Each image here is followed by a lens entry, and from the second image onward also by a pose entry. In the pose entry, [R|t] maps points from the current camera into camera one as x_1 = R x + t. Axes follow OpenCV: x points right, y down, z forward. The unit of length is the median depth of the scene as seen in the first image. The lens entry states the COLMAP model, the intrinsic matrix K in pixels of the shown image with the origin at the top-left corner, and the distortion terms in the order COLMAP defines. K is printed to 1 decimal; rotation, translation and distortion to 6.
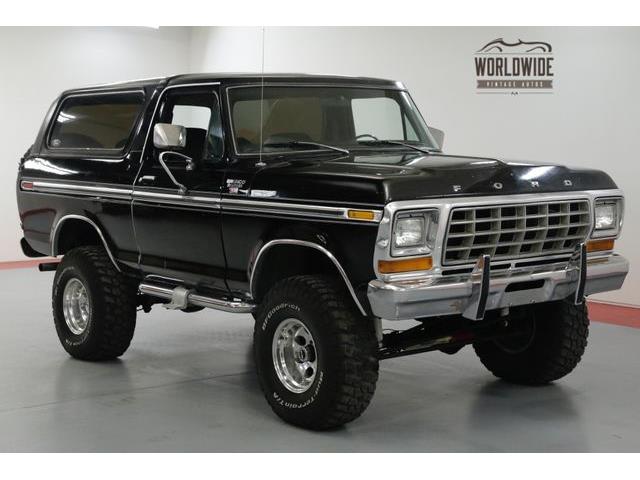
lens RADIAL K [[1134.4, 0, 303.3], [0, 1134.4, 239.4], [0, 0, 1]] dist [0.022309, 0.055167]
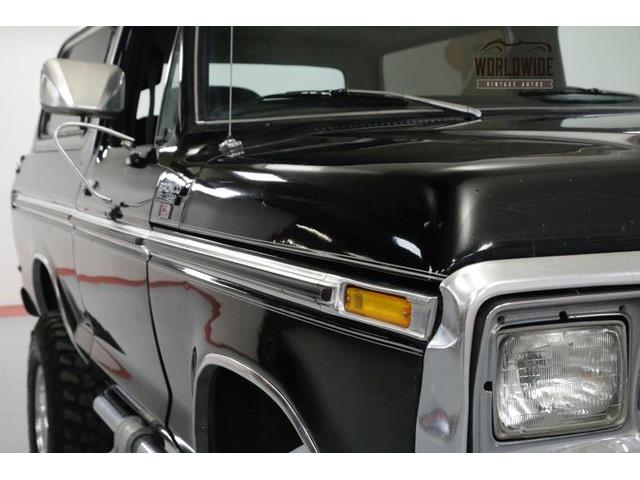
lens RADIAL K [[1134.4, 0, 303.3], [0, 1134.4, 239.4], [0, 0, 1]] dist [0.022309, 0.055167]
pose [[0.963550, 0.008280, -0.267400, 0.088646], [-0.012109, 0.999846, -0.012673, -0.028214], [0.267254, 0.015449, 0.963502, 0.618258]]
